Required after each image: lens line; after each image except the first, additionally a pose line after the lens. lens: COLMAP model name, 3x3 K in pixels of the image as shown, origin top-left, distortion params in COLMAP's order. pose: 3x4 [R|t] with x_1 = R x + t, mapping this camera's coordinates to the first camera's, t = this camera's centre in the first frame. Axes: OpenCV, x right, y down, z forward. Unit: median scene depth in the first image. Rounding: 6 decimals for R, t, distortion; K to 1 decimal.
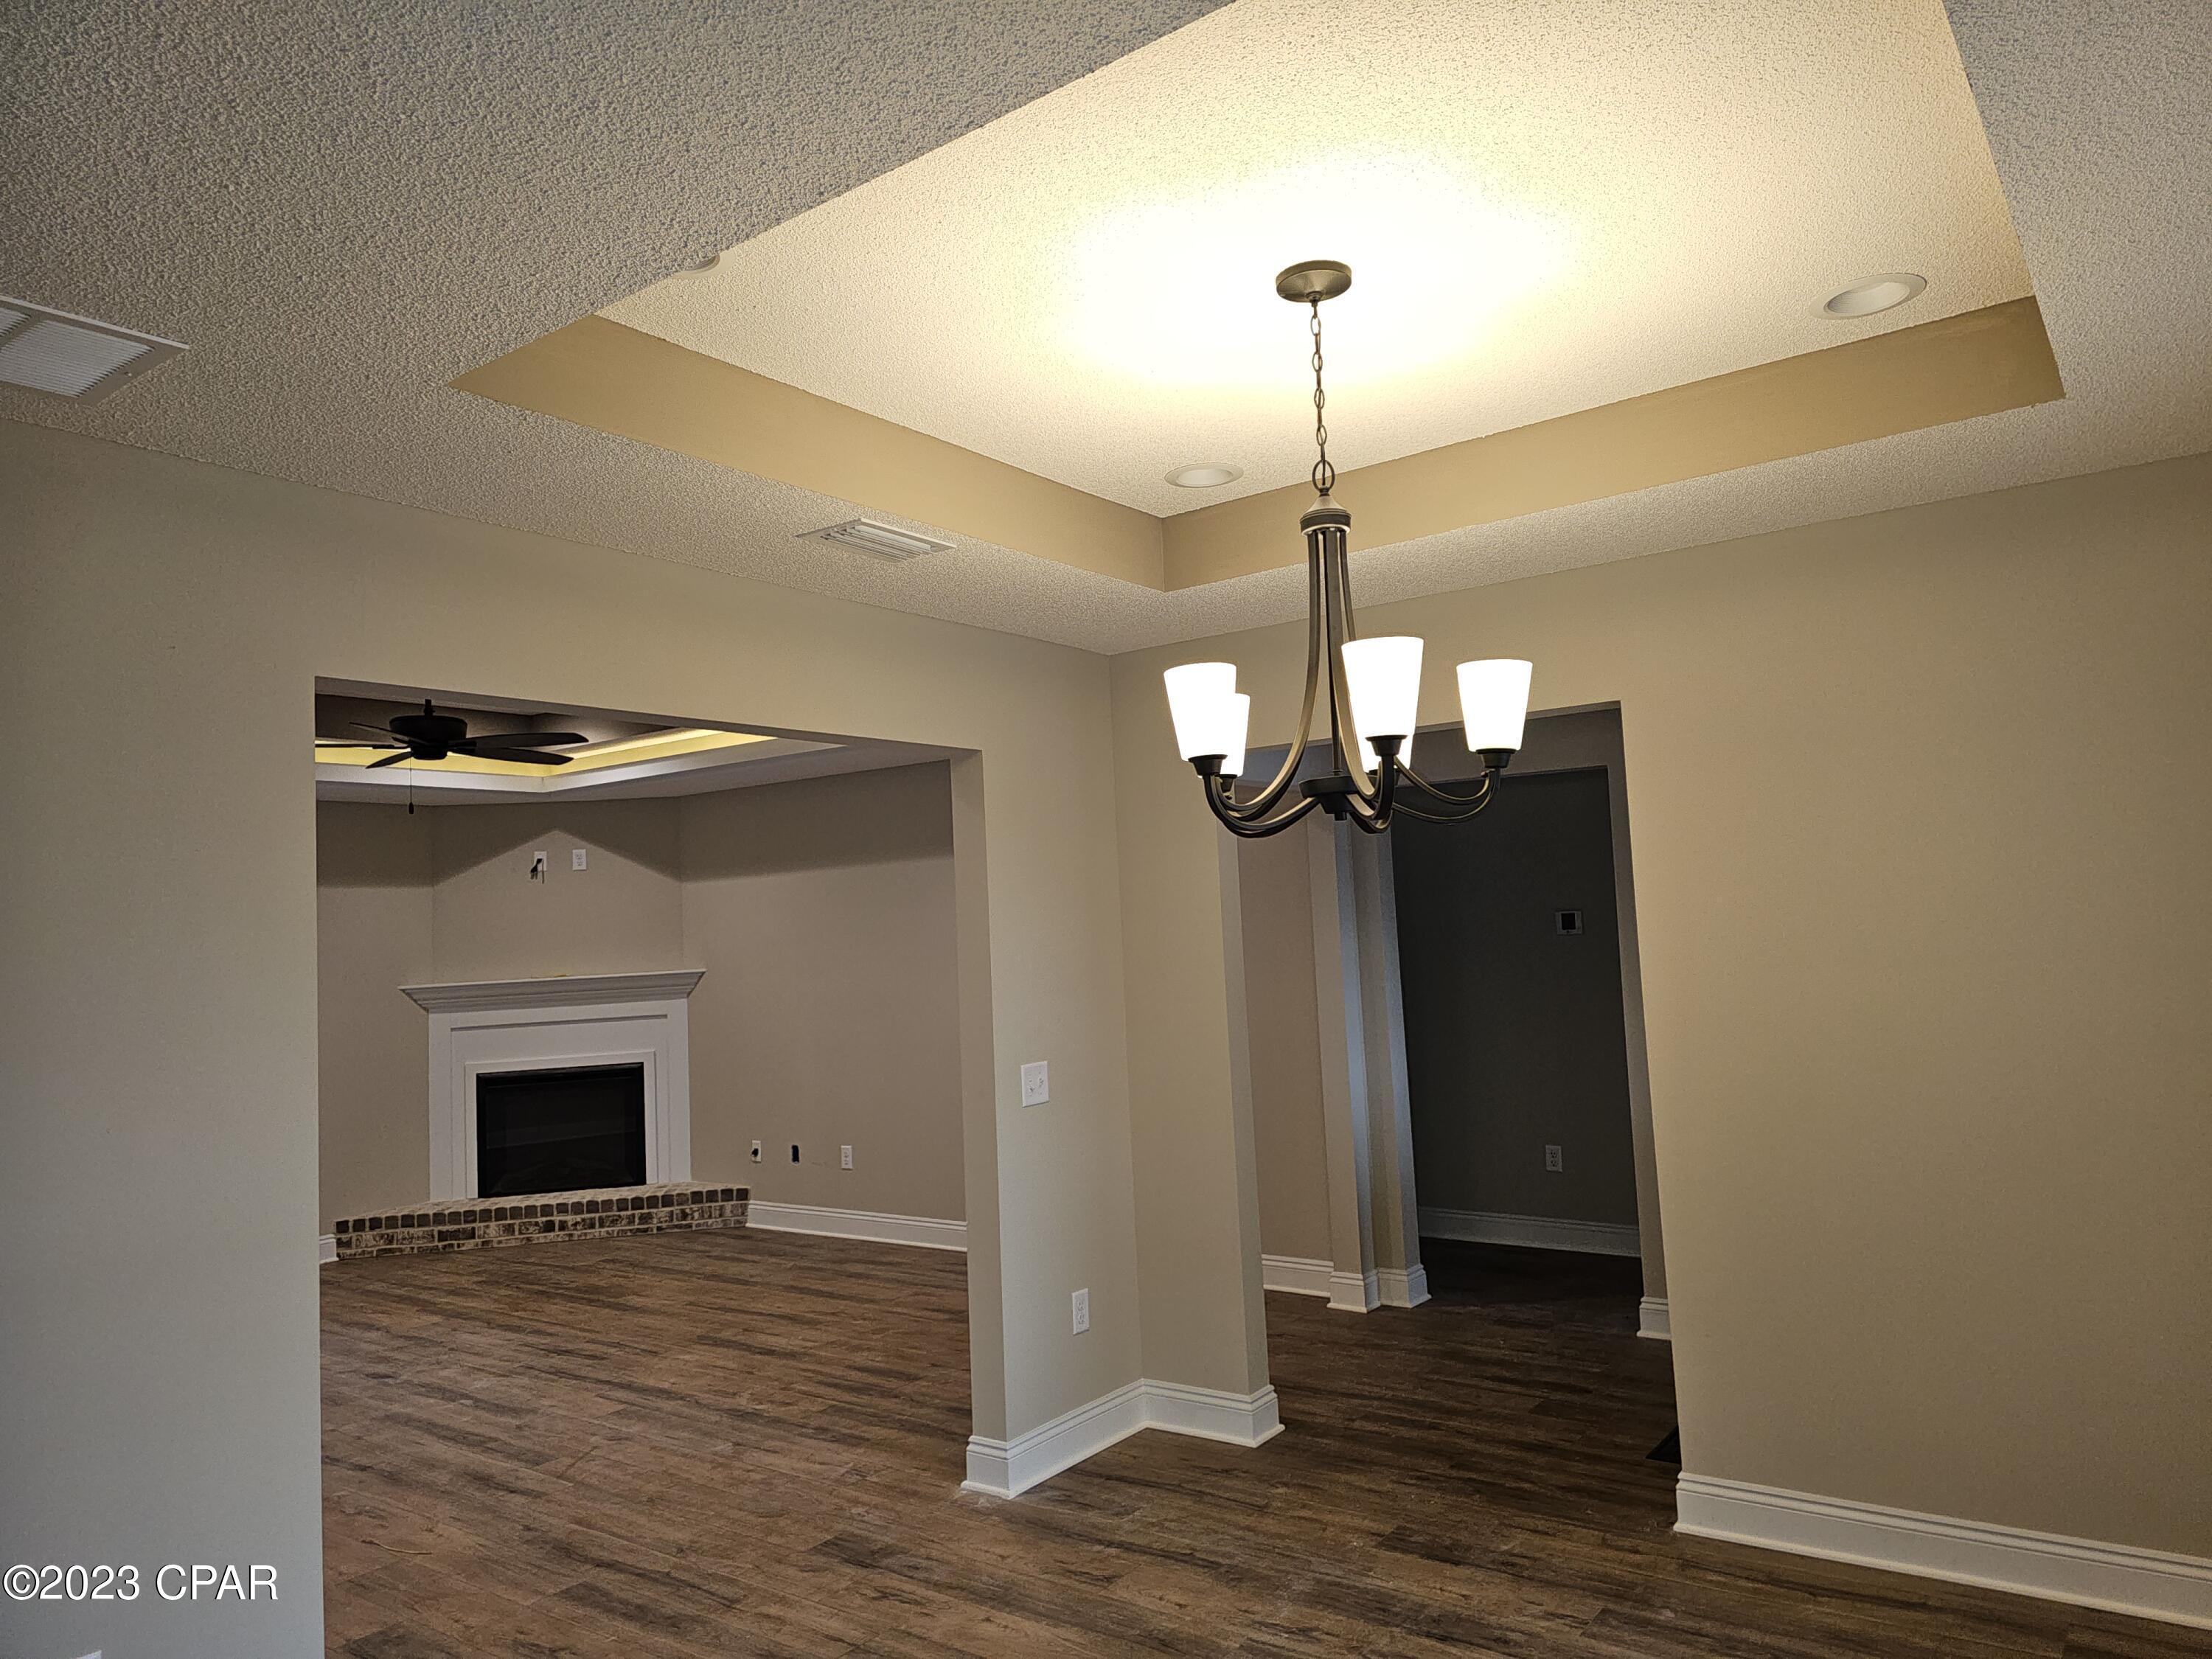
lens RADIAL K [[1480.8, 0, 1110.0], [0, 1480.8, 811.4], [0, 0, 1]] dist [0.052653, -0.000223]
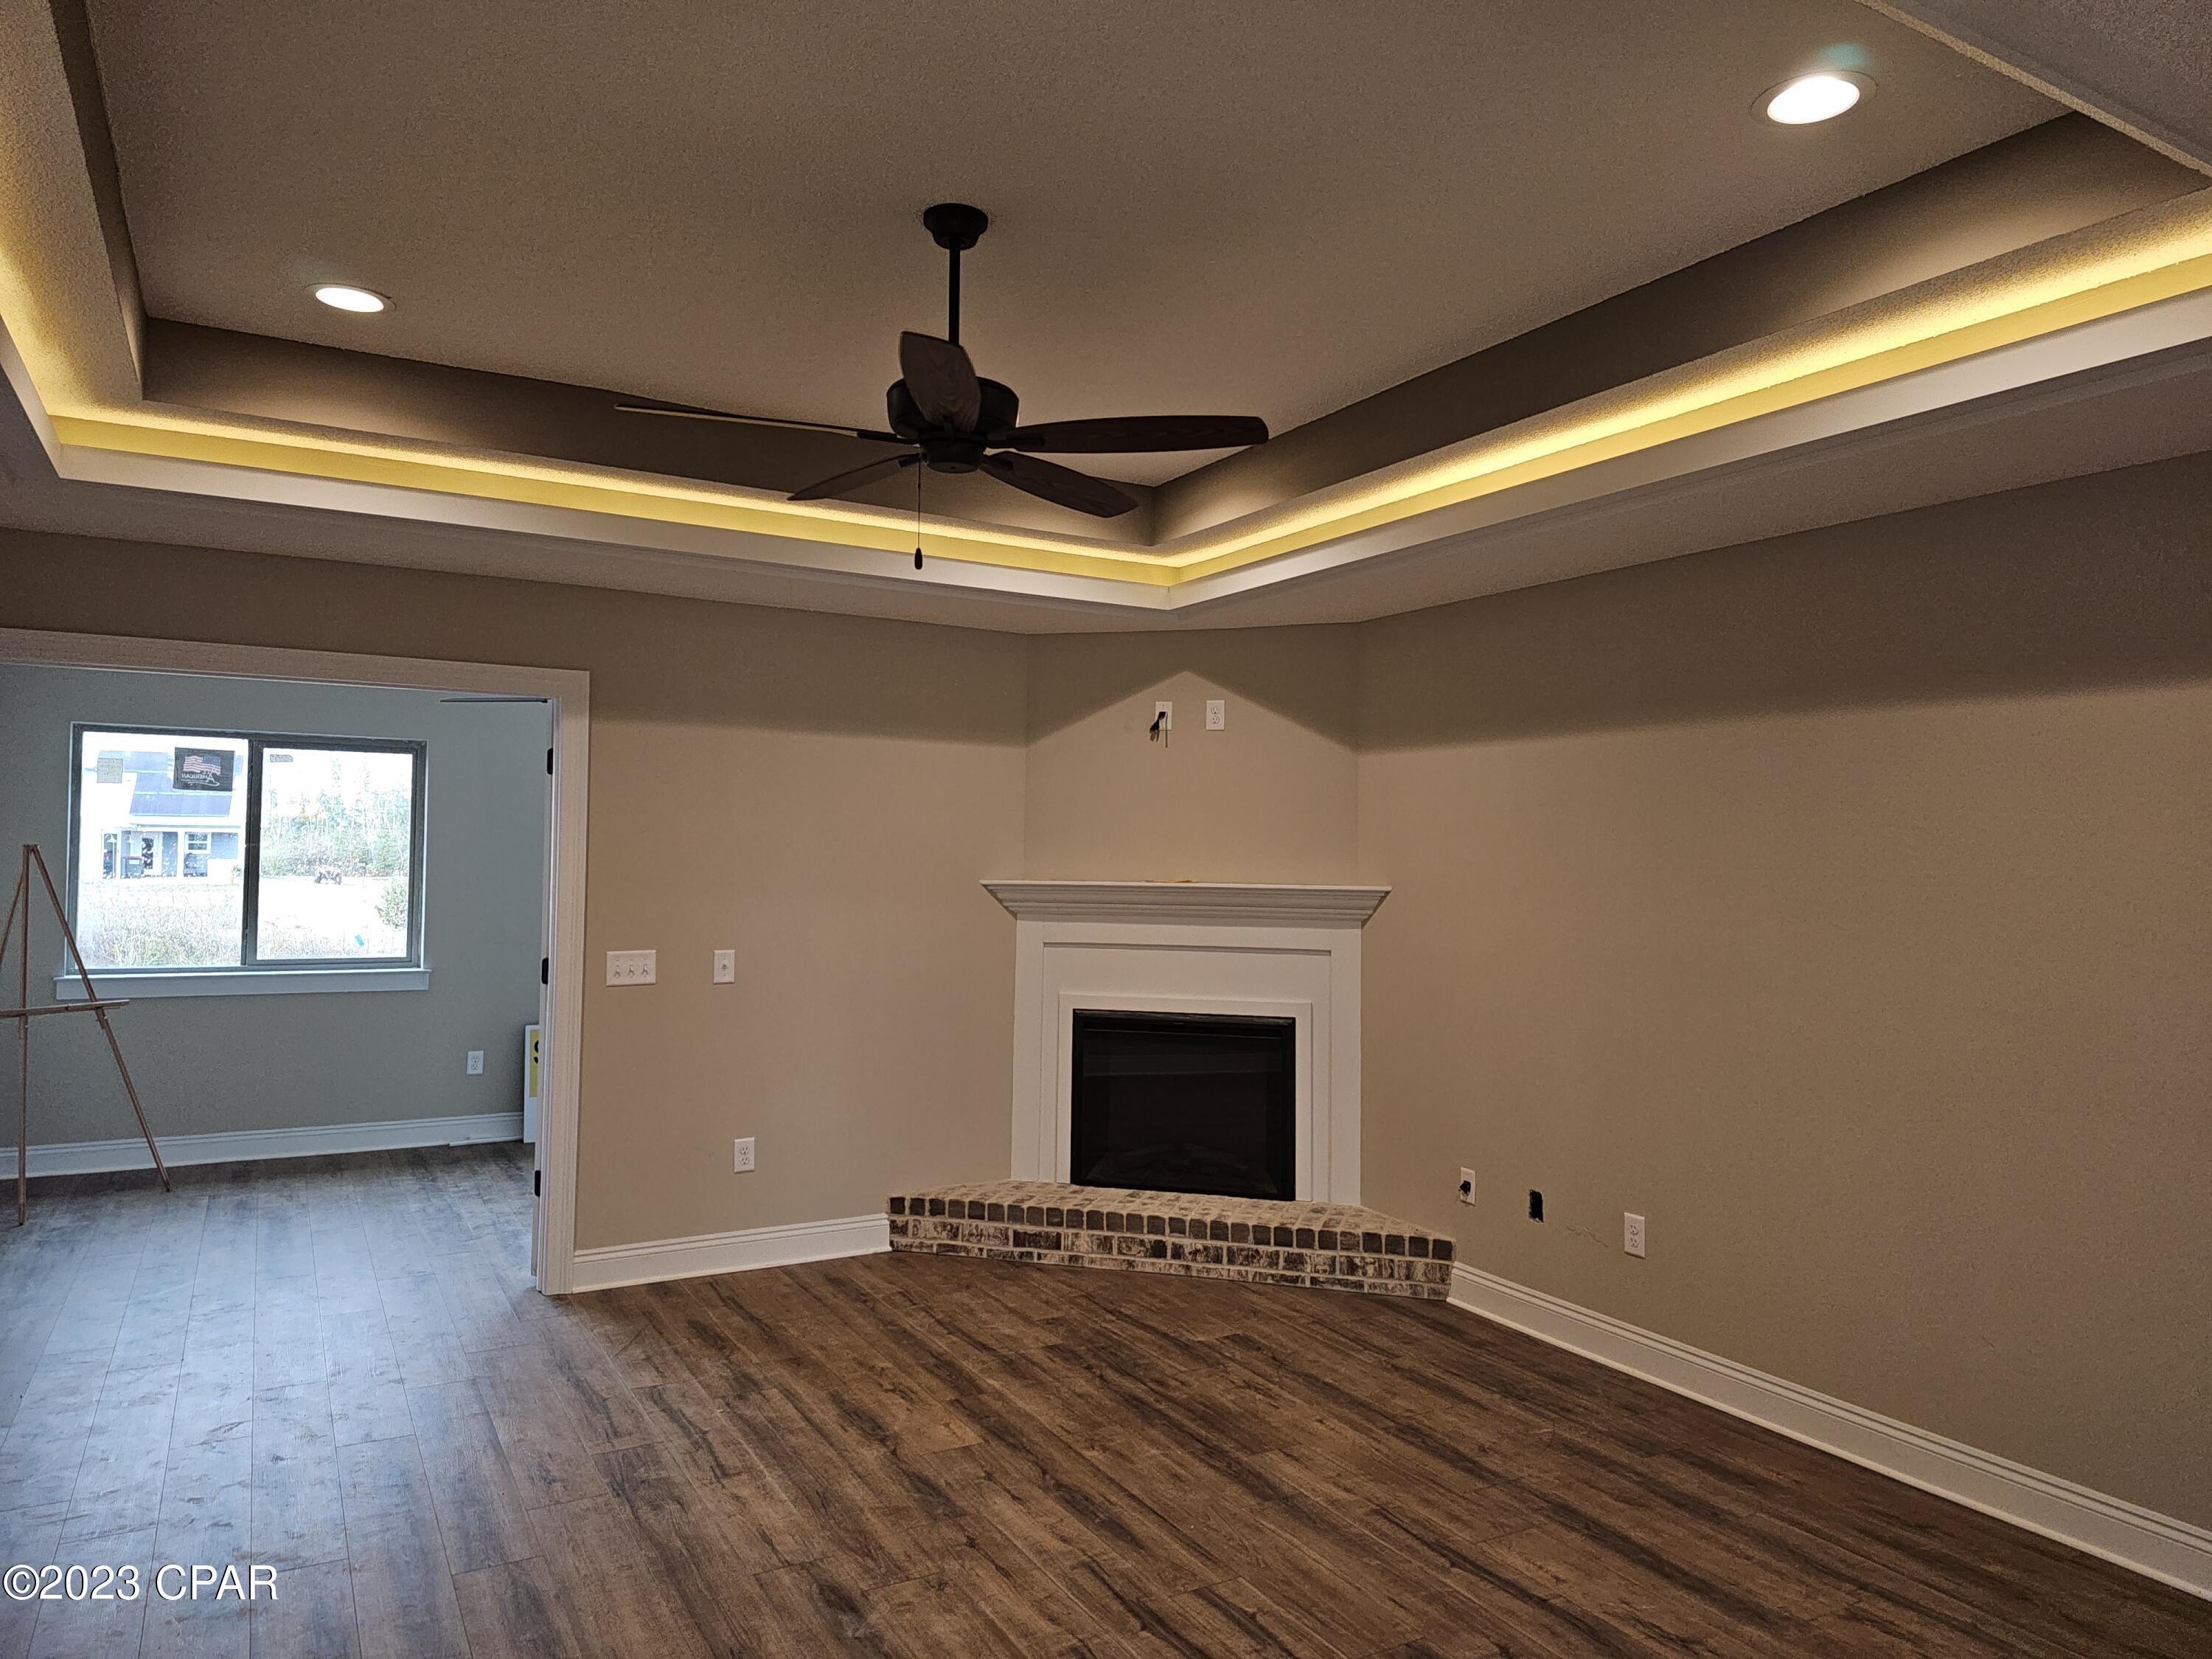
lens RADIAL K [[1480.8, 0, 1110.0], [0, 1480.8, 811.4], [0, 0, 1]] dist [0.052653, -0.000223]
pose [[0.912039, 0.050949, -0.406926, -0.130919], [-0.027327, 0.997598, 0.063655, 0.037505], [0.409192, -0.046936, 0.911241, 0.387230]]
